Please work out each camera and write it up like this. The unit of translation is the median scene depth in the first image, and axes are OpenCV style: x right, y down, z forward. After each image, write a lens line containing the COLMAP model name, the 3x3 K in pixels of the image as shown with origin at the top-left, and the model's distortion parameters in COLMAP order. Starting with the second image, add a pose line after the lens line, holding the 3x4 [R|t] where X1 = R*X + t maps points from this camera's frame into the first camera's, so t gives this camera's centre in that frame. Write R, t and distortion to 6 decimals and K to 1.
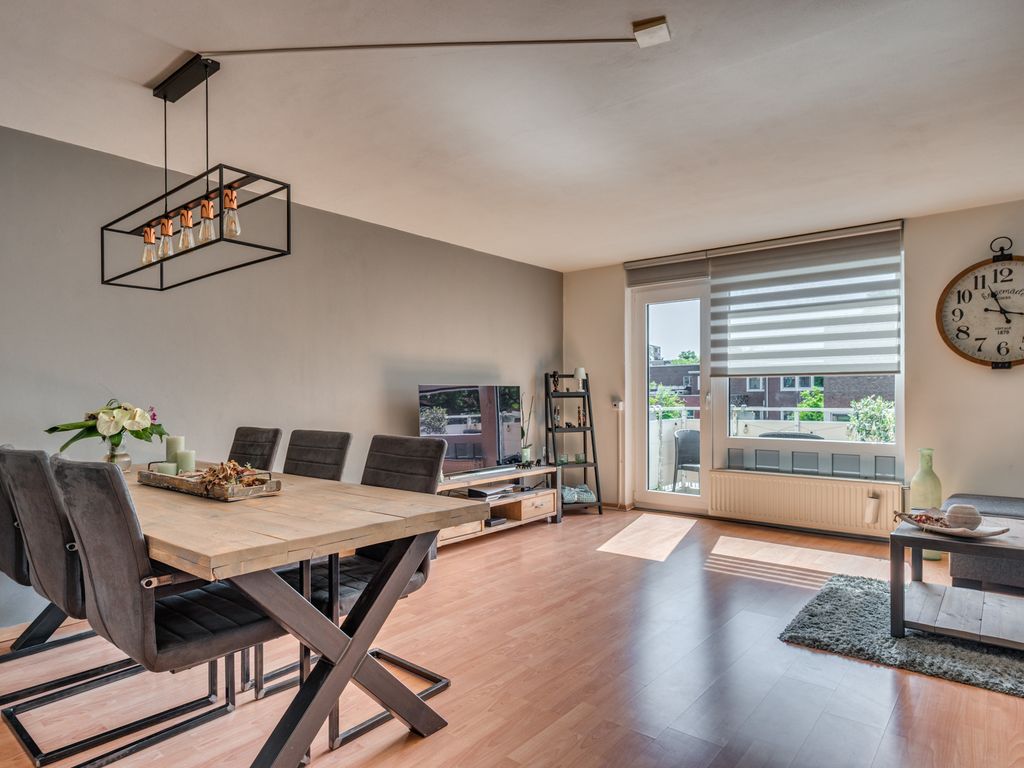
lens RADIAL K [[606.5, 0, 512.0], [0, 606.5, 384.0], [0, 0, 1]] dist [0.001851, 0.000756]
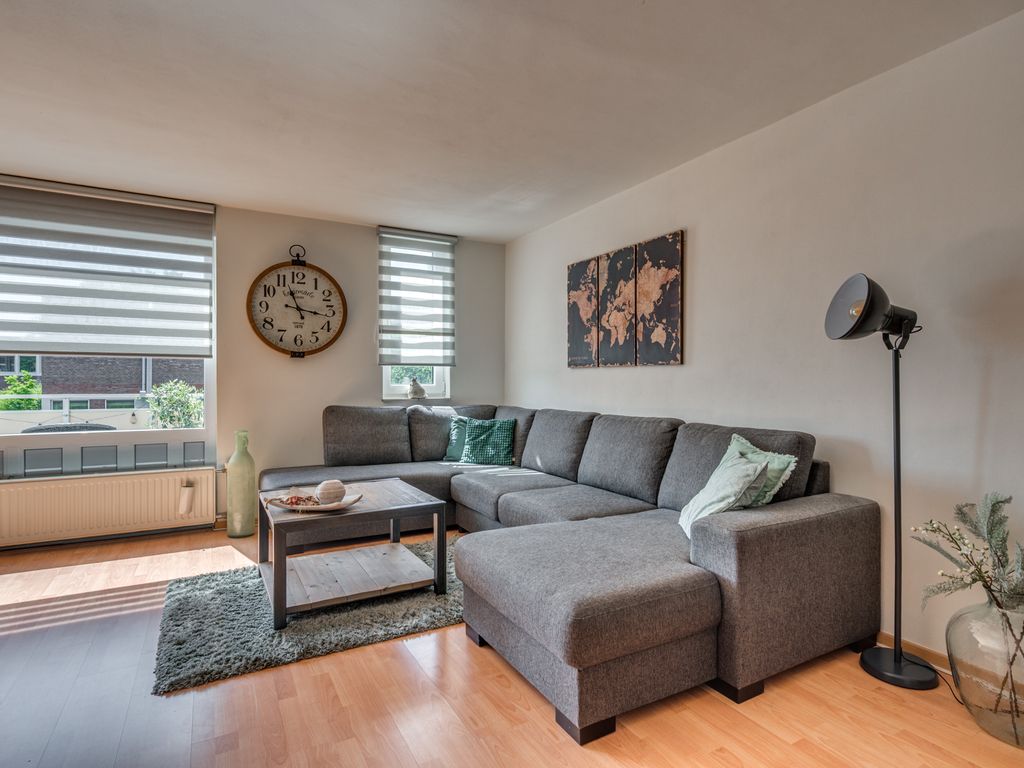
lens RADIAL K [[545.3, 0, 512.0], [0, 545.3, 384.0], [0, 0, 1]] dist [0.000131, 0.000069]
pose [[0.349615, 0.001407, 0.936893, -0.033214], [-0.022581, 0.999721, 0.006925, 0.009042], [-0.936621, -0.023577, 0.349549, 0.238541]]
